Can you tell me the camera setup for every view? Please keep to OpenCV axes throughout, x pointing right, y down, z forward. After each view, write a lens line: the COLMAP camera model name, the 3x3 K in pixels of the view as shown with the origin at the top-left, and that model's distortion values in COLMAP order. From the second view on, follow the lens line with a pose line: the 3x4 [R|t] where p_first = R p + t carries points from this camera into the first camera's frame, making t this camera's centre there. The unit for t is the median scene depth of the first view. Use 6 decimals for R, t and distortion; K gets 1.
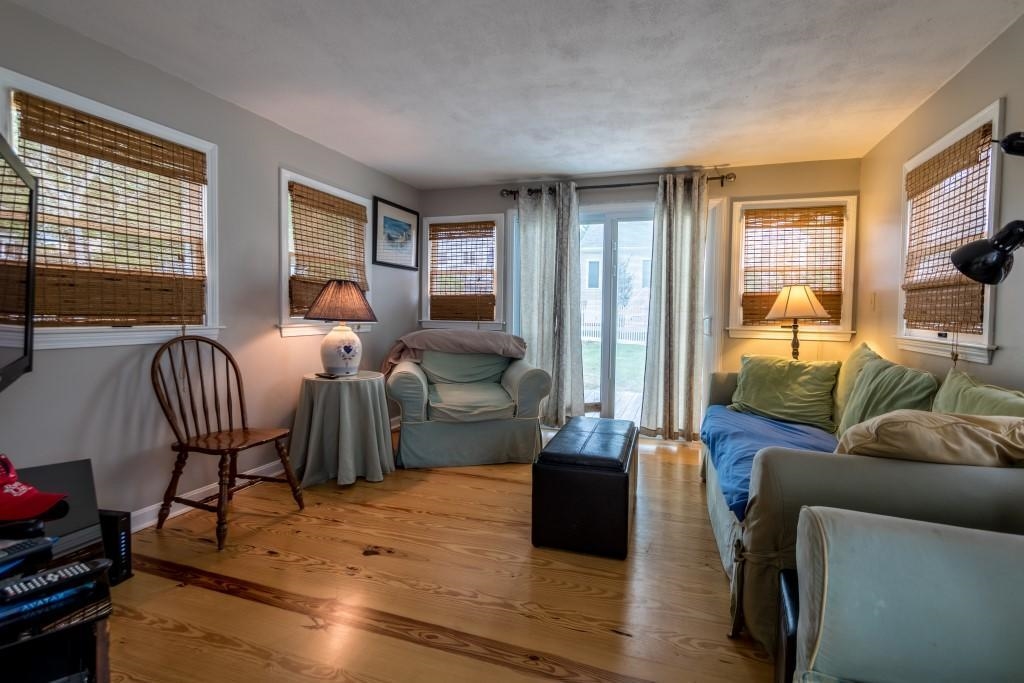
lens RADIAL K [[503.6, 0, 516.6], [0, 503.6, 334.4], [0, 0, 1]] dist [-0.002702, -0.000066]
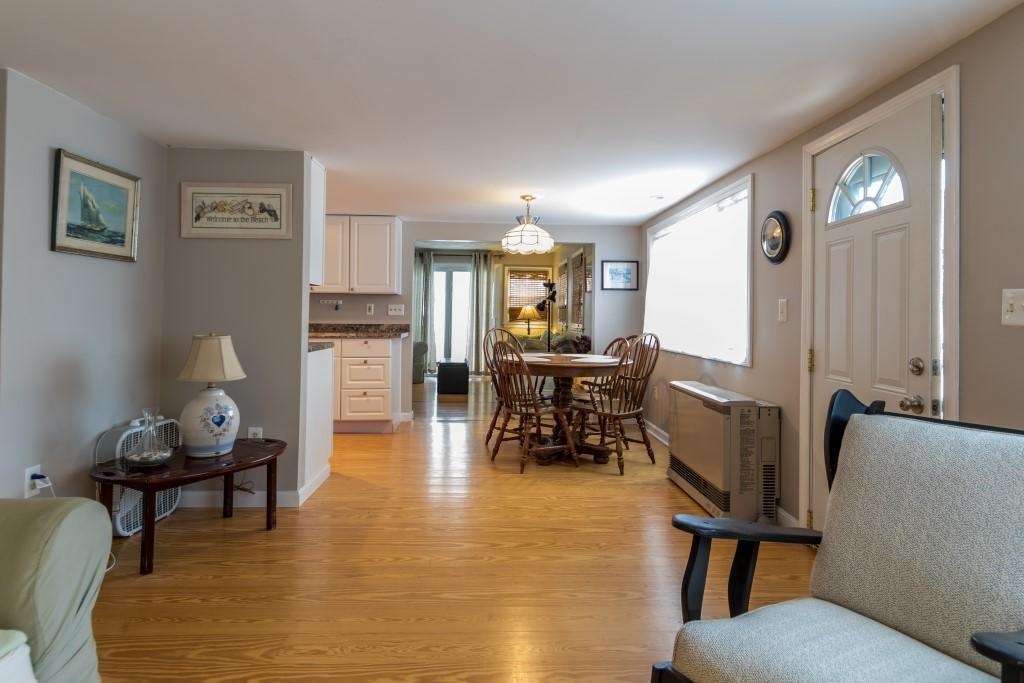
lens RADIAL K [[585.5, 0, 517.9], [0, 585.5, 307.3], [0, 0, 1]] dist [0.000044, 0.000010]
pose [[0.921944, 0.006893, 0.387261, -0.517475], [0.013185, 0.998704, -0.049167, 0.045886], [-0.387098, 0.050436, 0.920658, -1.397525]]
